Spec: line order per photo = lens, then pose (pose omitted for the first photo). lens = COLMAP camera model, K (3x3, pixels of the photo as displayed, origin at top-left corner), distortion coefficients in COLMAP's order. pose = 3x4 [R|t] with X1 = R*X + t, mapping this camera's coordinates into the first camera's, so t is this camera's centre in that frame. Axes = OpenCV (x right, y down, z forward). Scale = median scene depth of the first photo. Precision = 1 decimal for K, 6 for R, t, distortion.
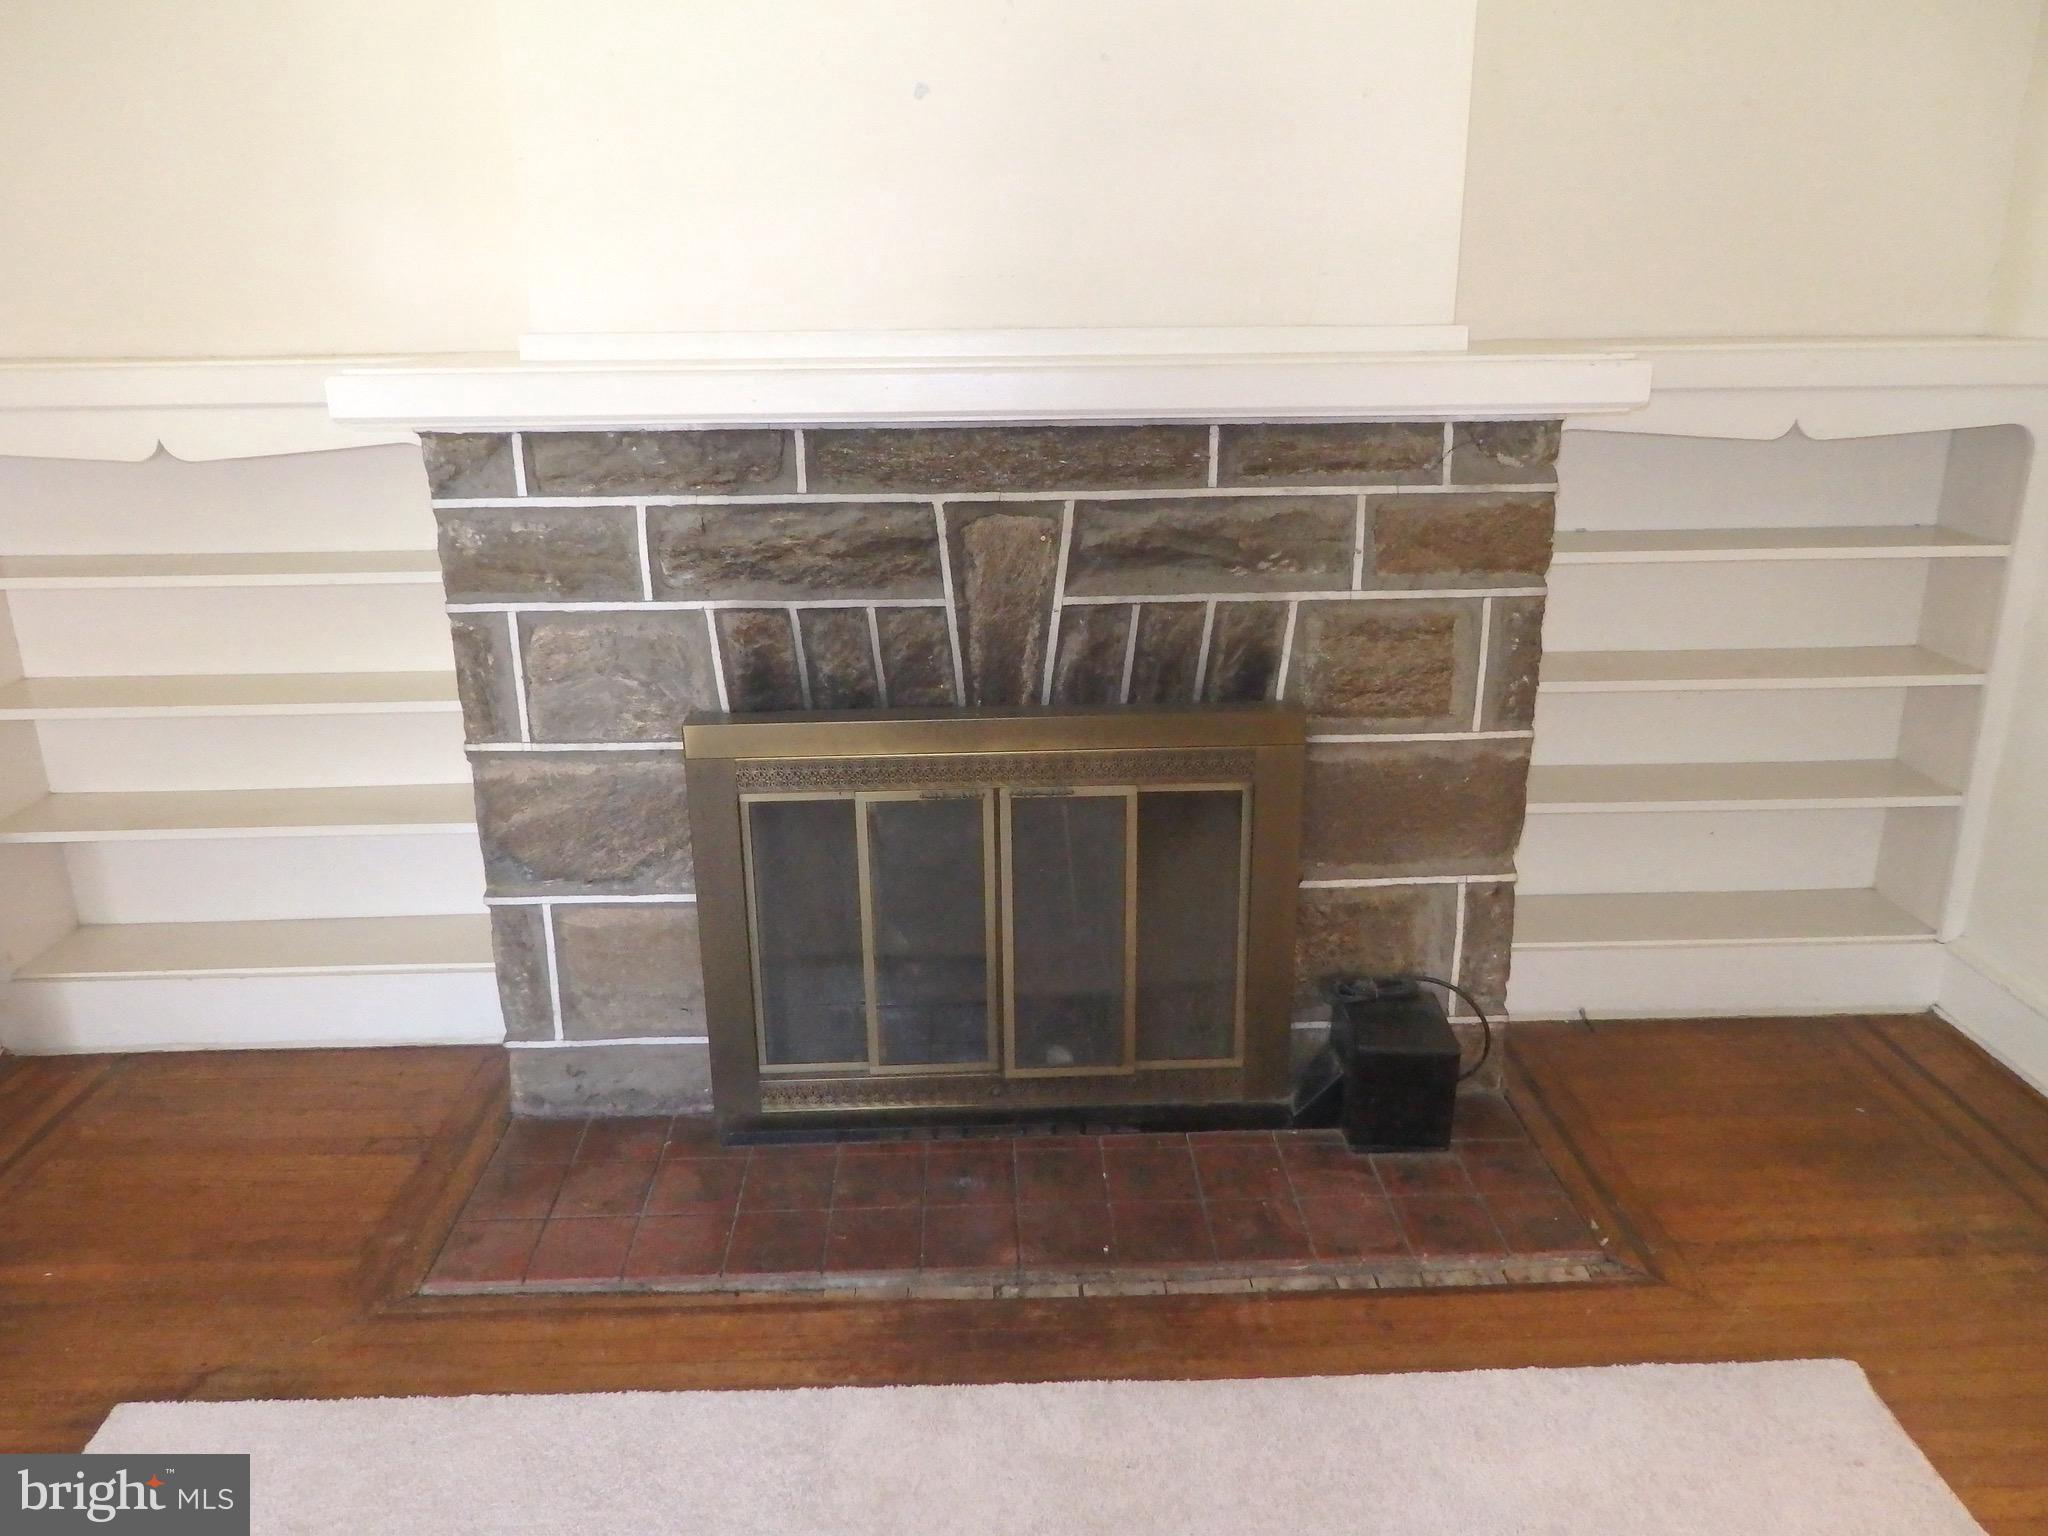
lens RADIAL K [[1523.4, 0, 974.0], [0, 1523.4, 777.7], [0, 0, 1]] dist [0.000010, 0.004426]
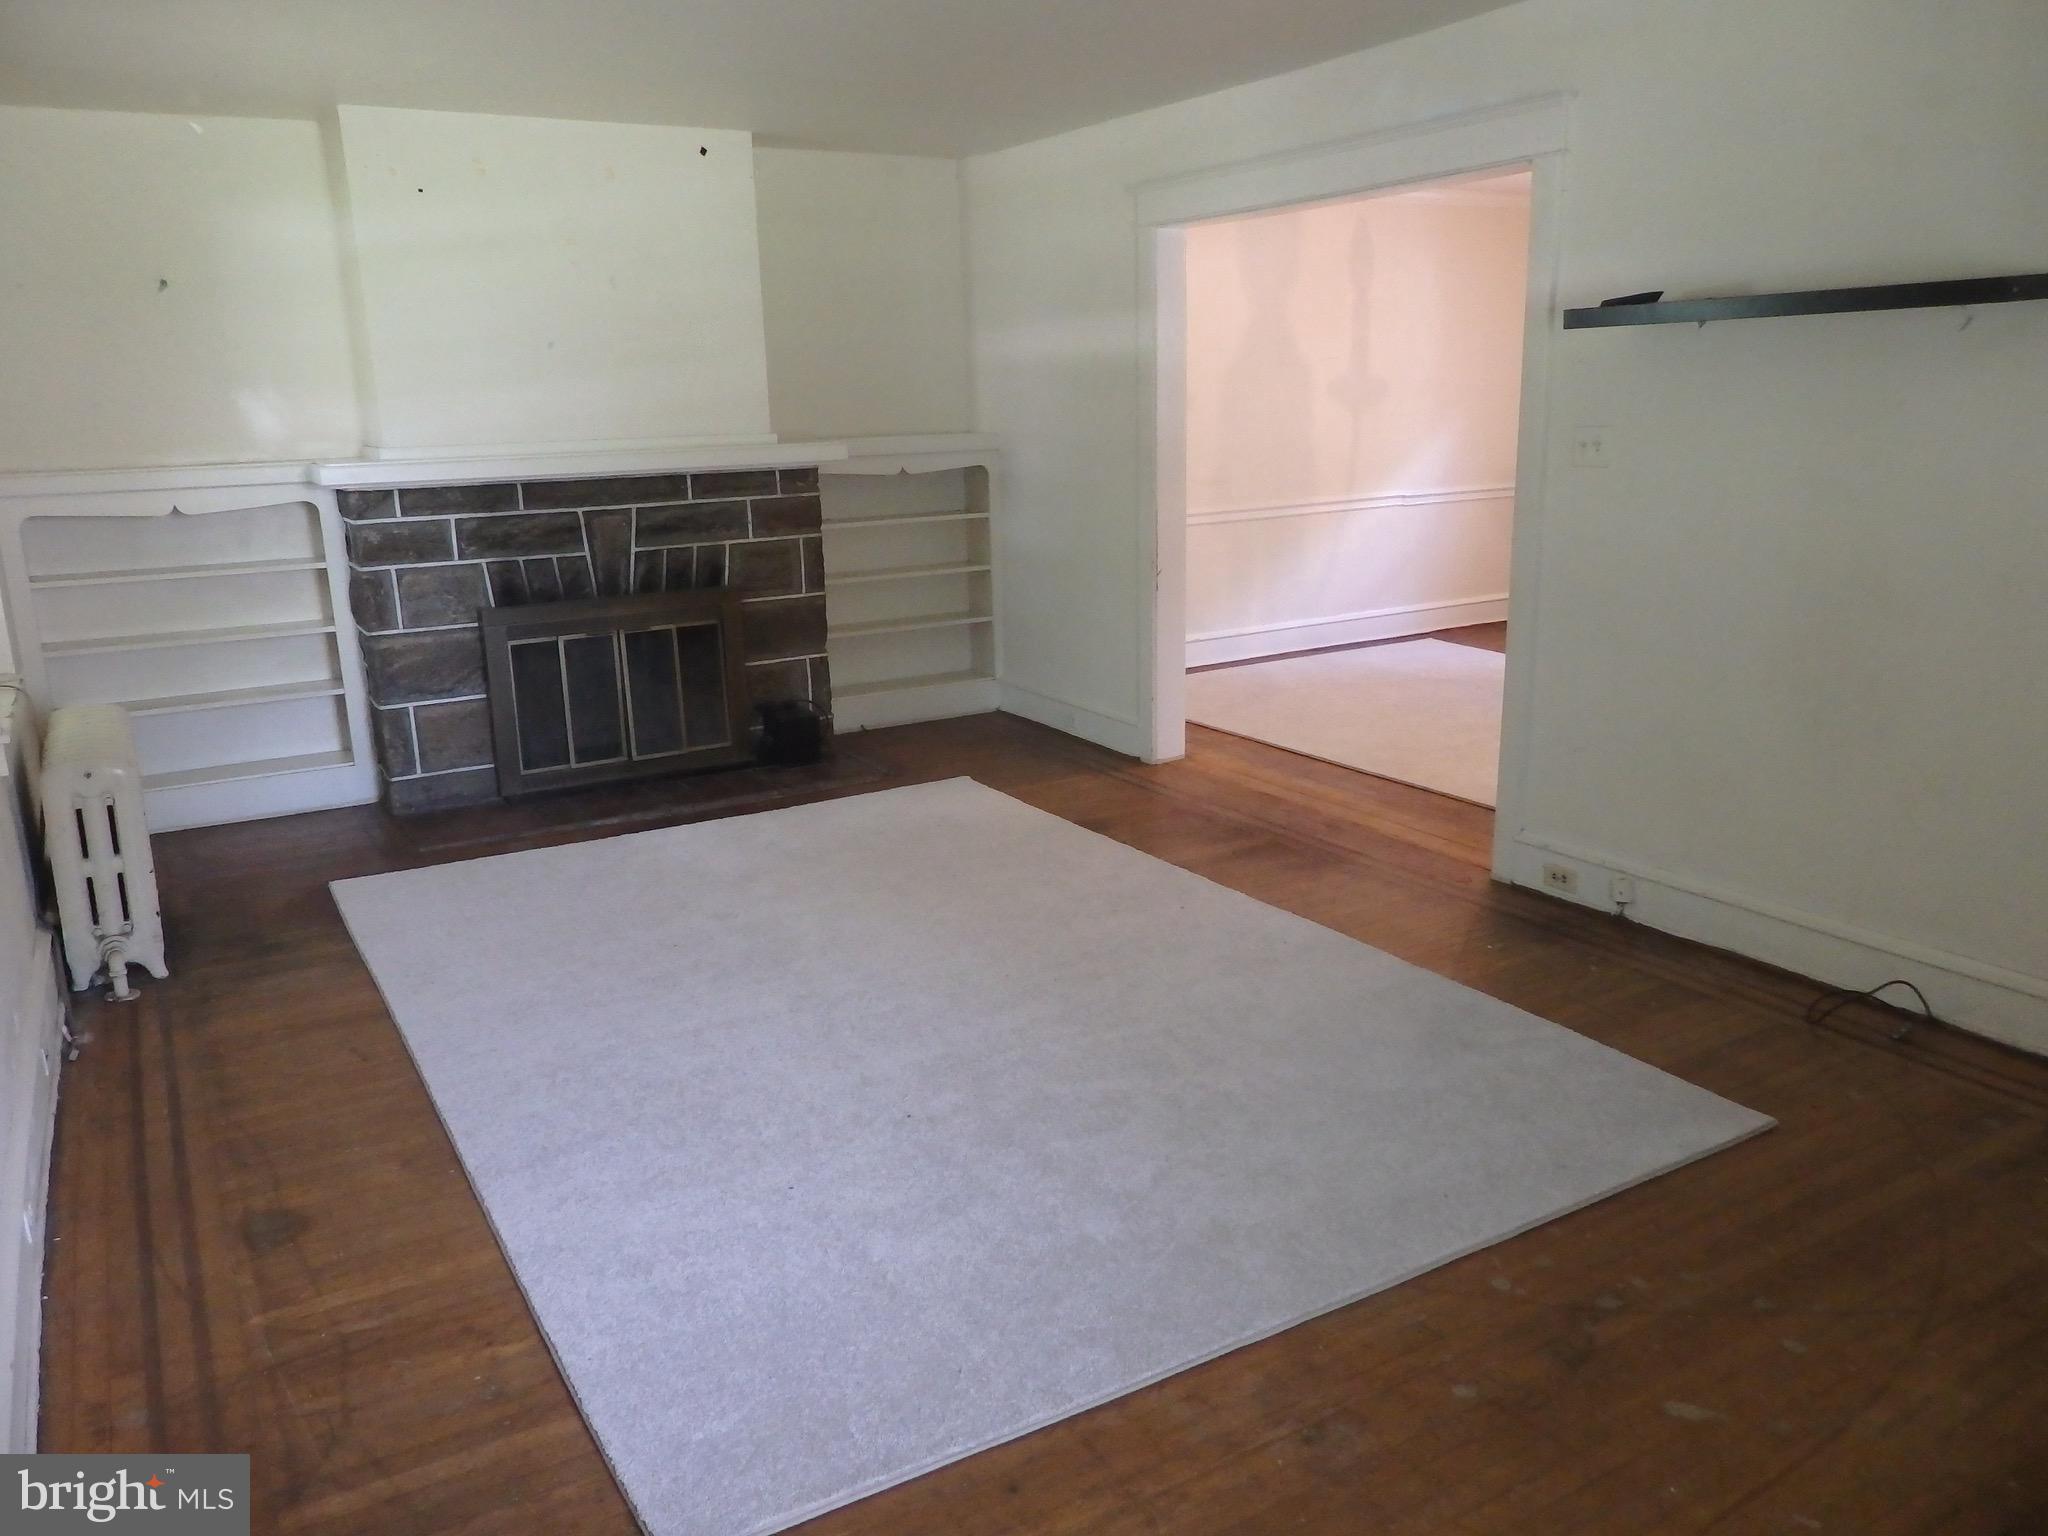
lens RADIAL K [[1523.4, 0, 1023.0], [0, 1523.4, 751.0], [0, 0, 1]] dist [0.000010, 0.004426]
pose [[0.870298, -0.125016, 0.476396, -0.592021], [0.161062, 0.986309, -0.035407, 0.379916], [-0.465447, 0.107544, 0.878518, -1.359990]]
